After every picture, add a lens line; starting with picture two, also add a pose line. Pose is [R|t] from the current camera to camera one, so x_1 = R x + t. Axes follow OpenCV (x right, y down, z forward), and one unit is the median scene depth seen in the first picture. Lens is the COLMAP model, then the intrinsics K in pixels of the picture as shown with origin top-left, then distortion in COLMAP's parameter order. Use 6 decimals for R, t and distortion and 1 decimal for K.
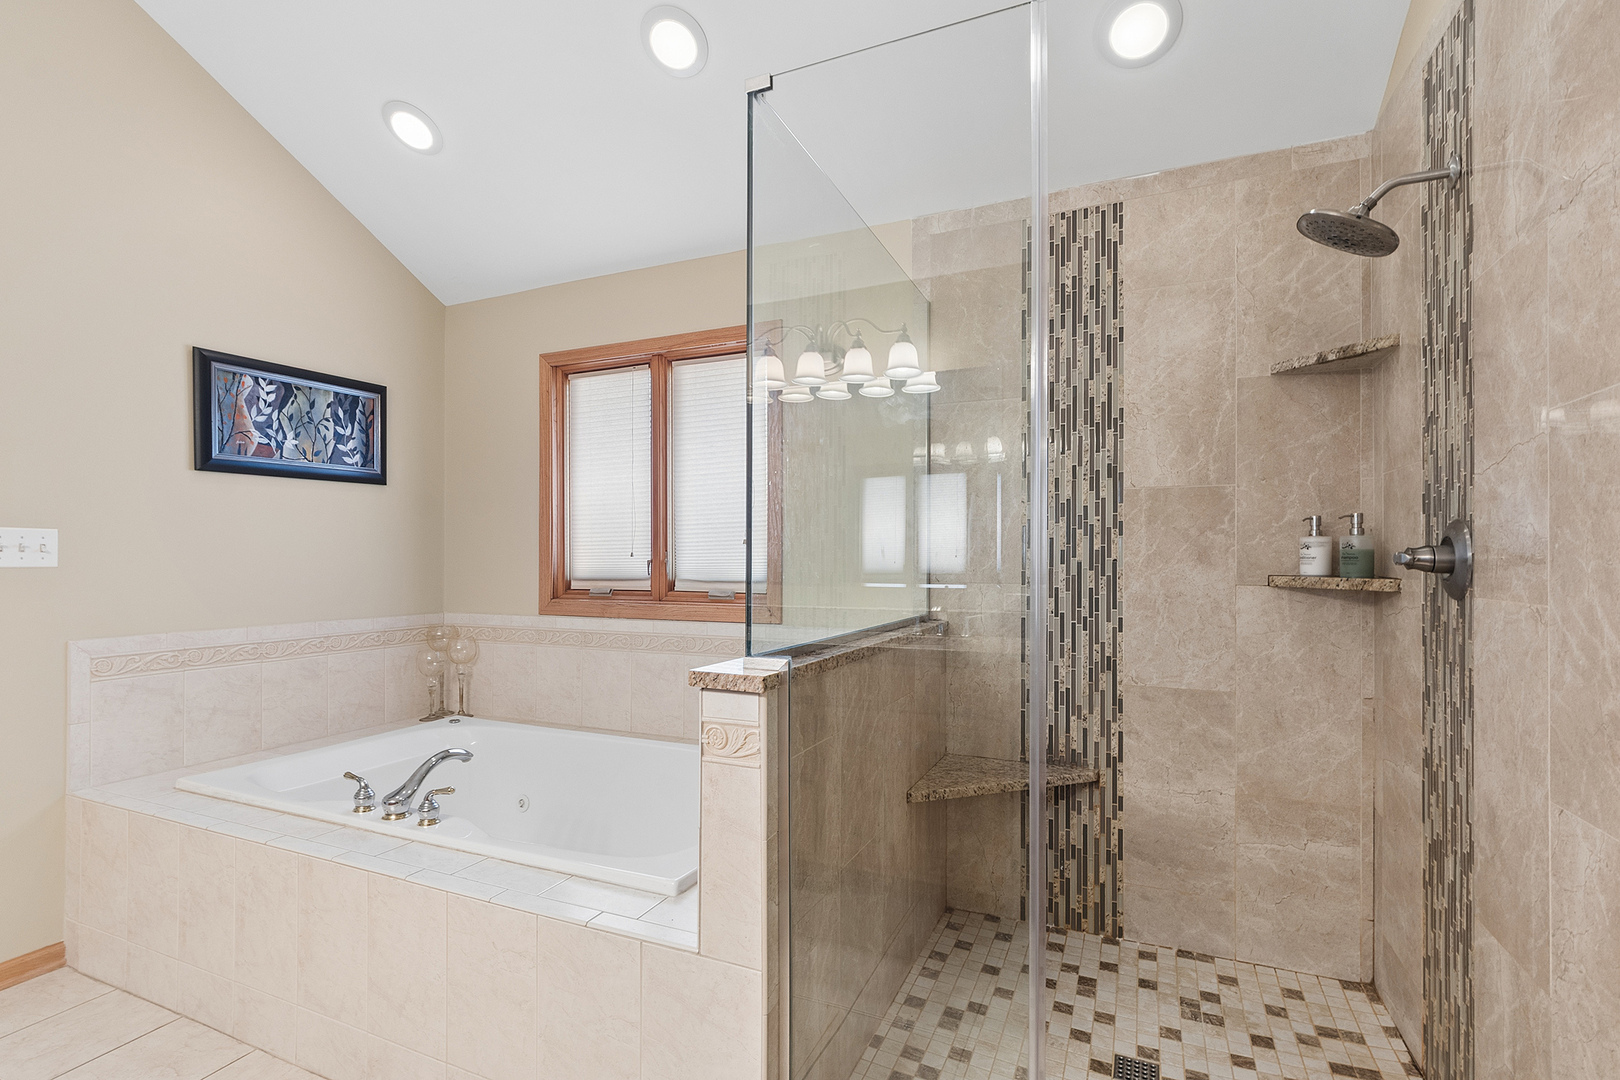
lens RADIAL K [[733.9, 0, 824.1], [0, 733.9, 563.0], [0, 0, 1]] dist [-0.004624, -0.000533]
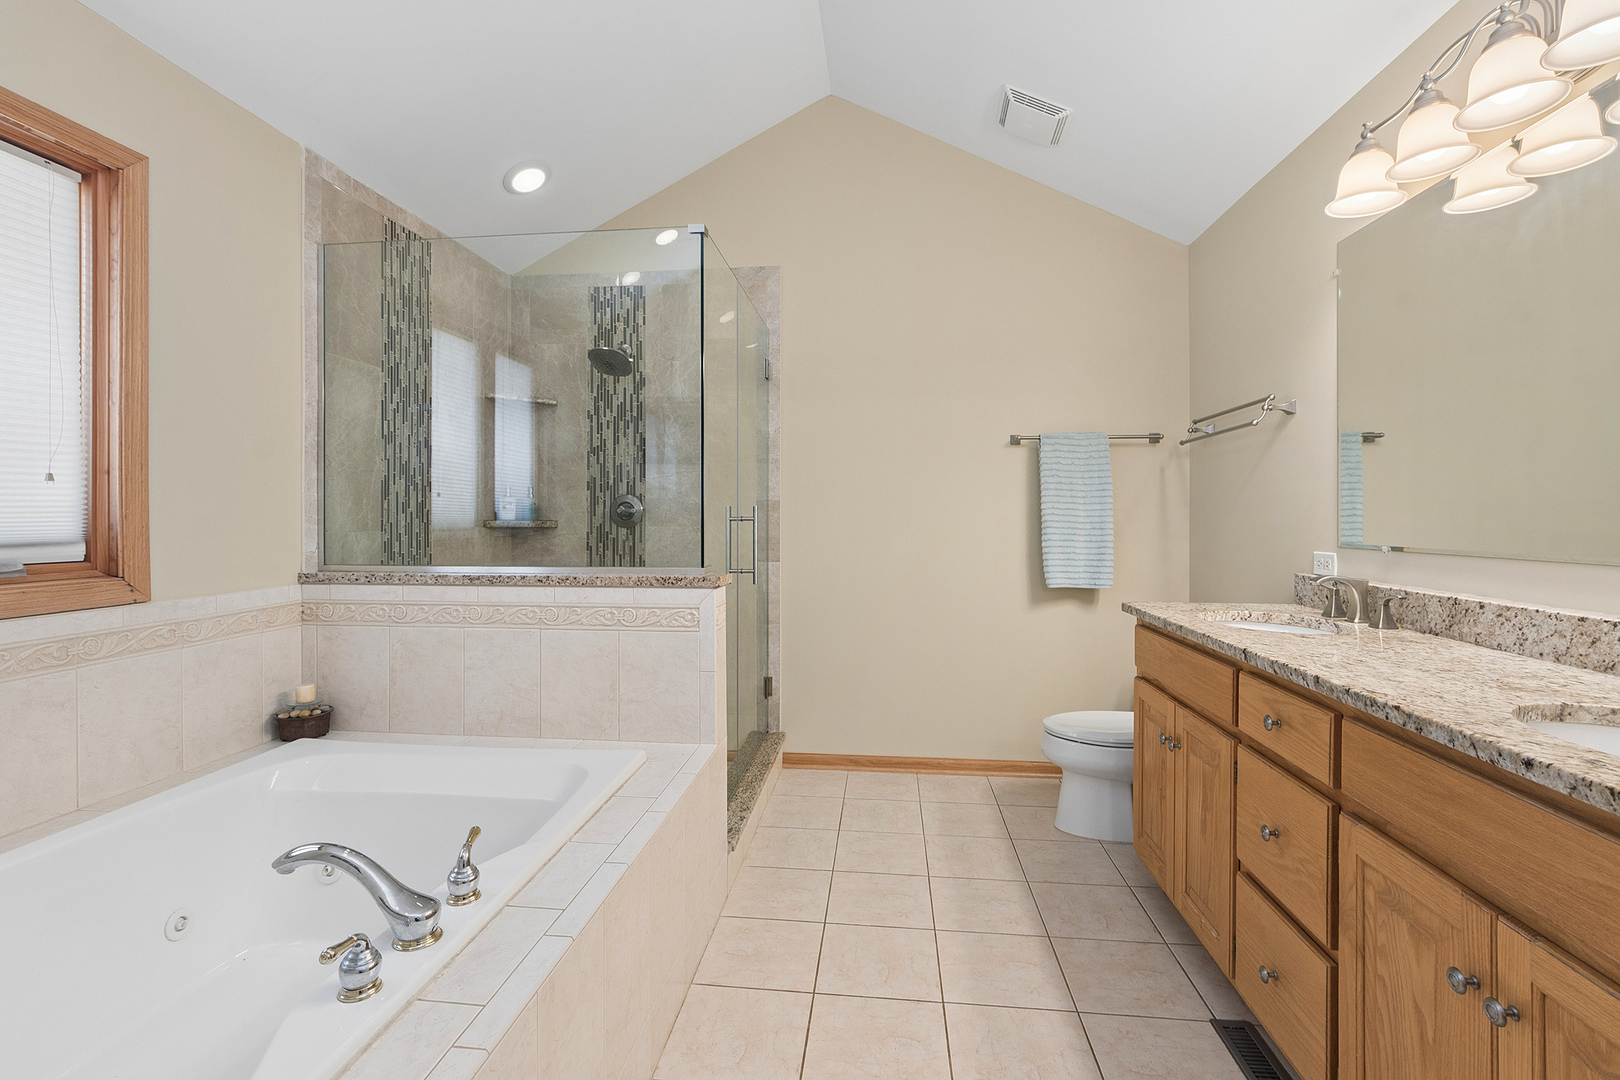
lens RADIAL K [[733.9, 0, 794.0], [0, 733.9, 514.5], [0, 0, 1]] dist [-0.004624, -0.000533]
pose [[-0.266064, -0.001154, 0.963955, -1.029730], [-0.001184, 0.999999, 0.000870, 0.001095], [-0.963955, -0.000910, -0.266065, 0.695336]]
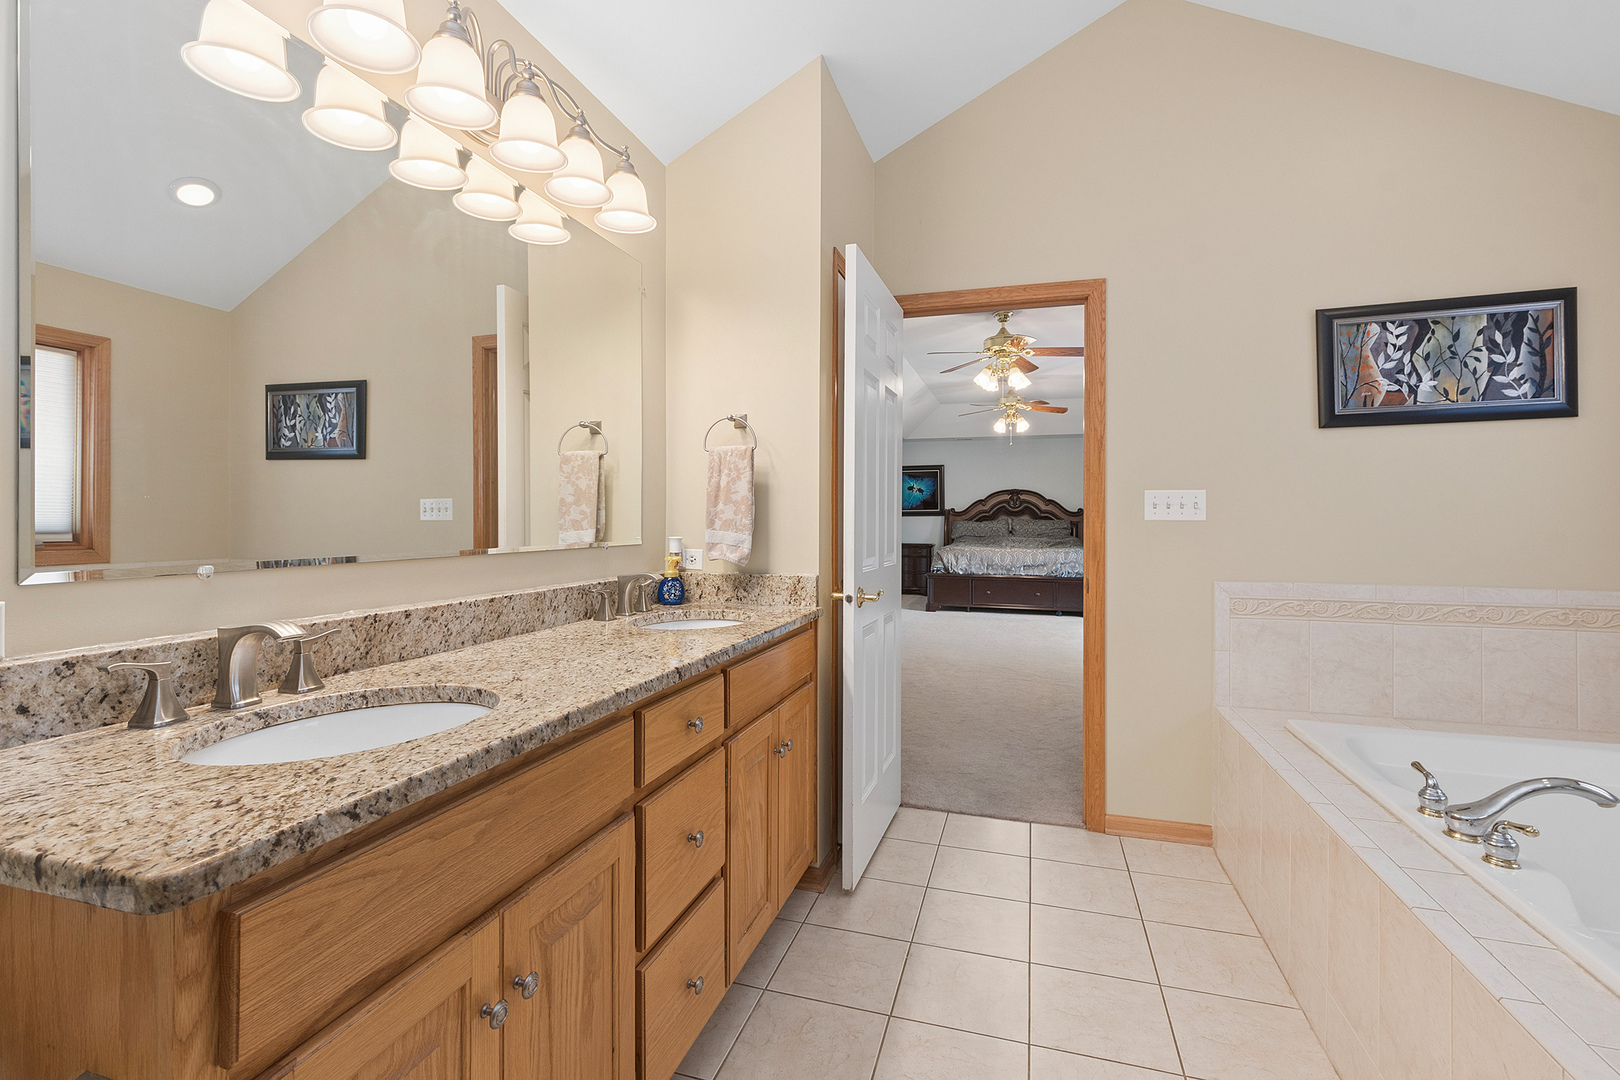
lens RADIAL K [[733.9, 0, 814.0], [0, 733.9, 523.2], [0, 0, 1]] dist [-0.004624, -0.000533]
pose [[0.112209, 0.002935, -0.993680, 0.087512], [-0.004502, 0.999987, 0.002445, 0.007822], [0.993674, 0.004199, 0.112221, 0.164197]]
